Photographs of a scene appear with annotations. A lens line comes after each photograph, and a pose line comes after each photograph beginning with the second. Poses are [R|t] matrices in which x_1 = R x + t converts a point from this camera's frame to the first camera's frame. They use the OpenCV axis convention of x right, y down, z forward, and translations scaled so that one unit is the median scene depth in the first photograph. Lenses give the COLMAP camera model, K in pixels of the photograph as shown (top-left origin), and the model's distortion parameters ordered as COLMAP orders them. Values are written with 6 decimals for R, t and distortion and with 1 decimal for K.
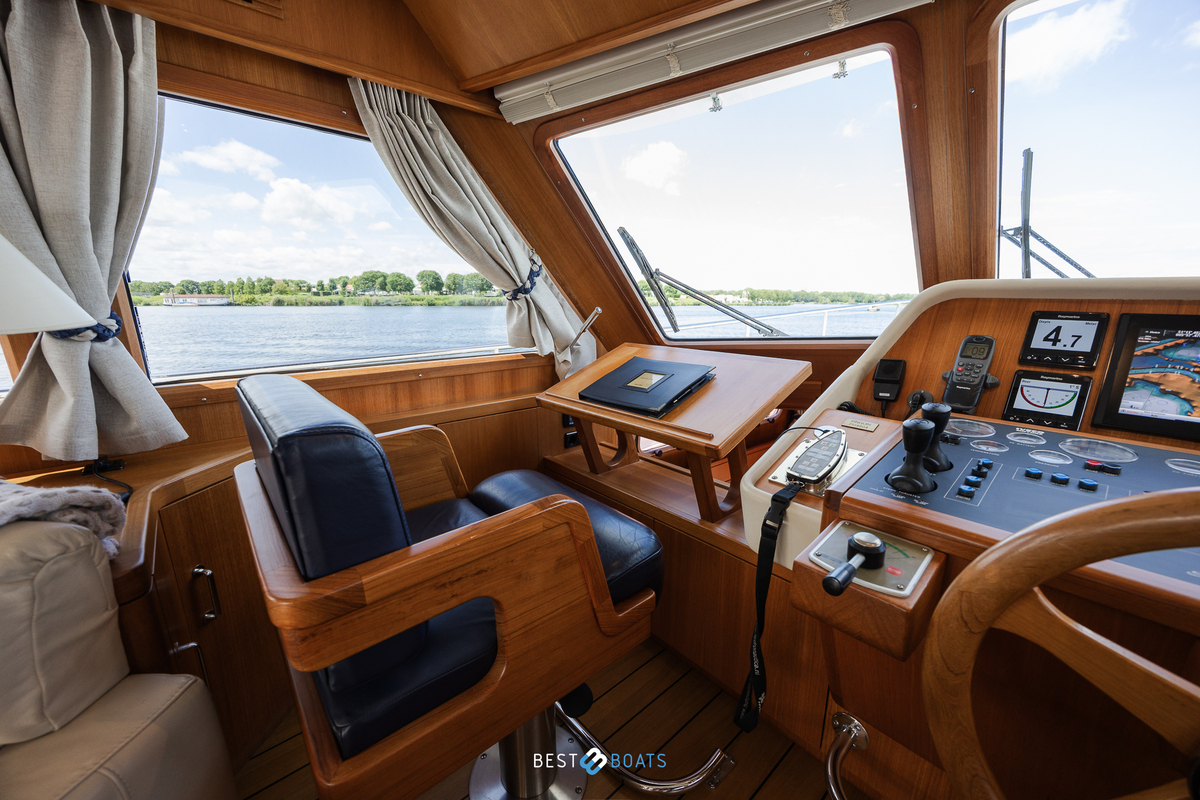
lens RADIAL K [[402.6, 0, 600.0], [0, 402.6, 400.0], [0, 0, 1]] dist [-0.000341, -0.000077]
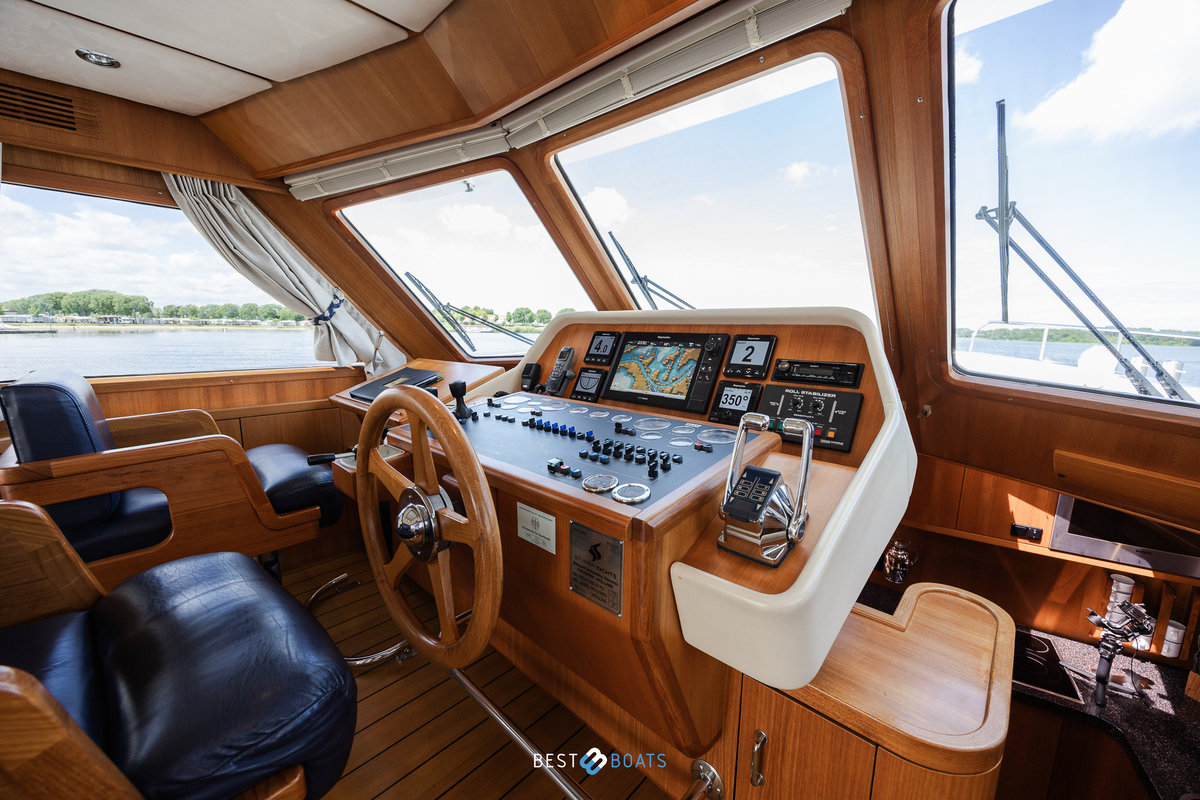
lens RADIAL K [[402.6, 0, 600.0], [0, 402.6, 400.0], [0, 0, 1]] dist [-0.000341, -0.000077]
pose [[0.996779, -0.010332, 0.079527, 0.682933], [0.016278, 0.997090, -0.074480, 0.123512], [-0.078526, 0.075535, 0.994046, -0.411551]]
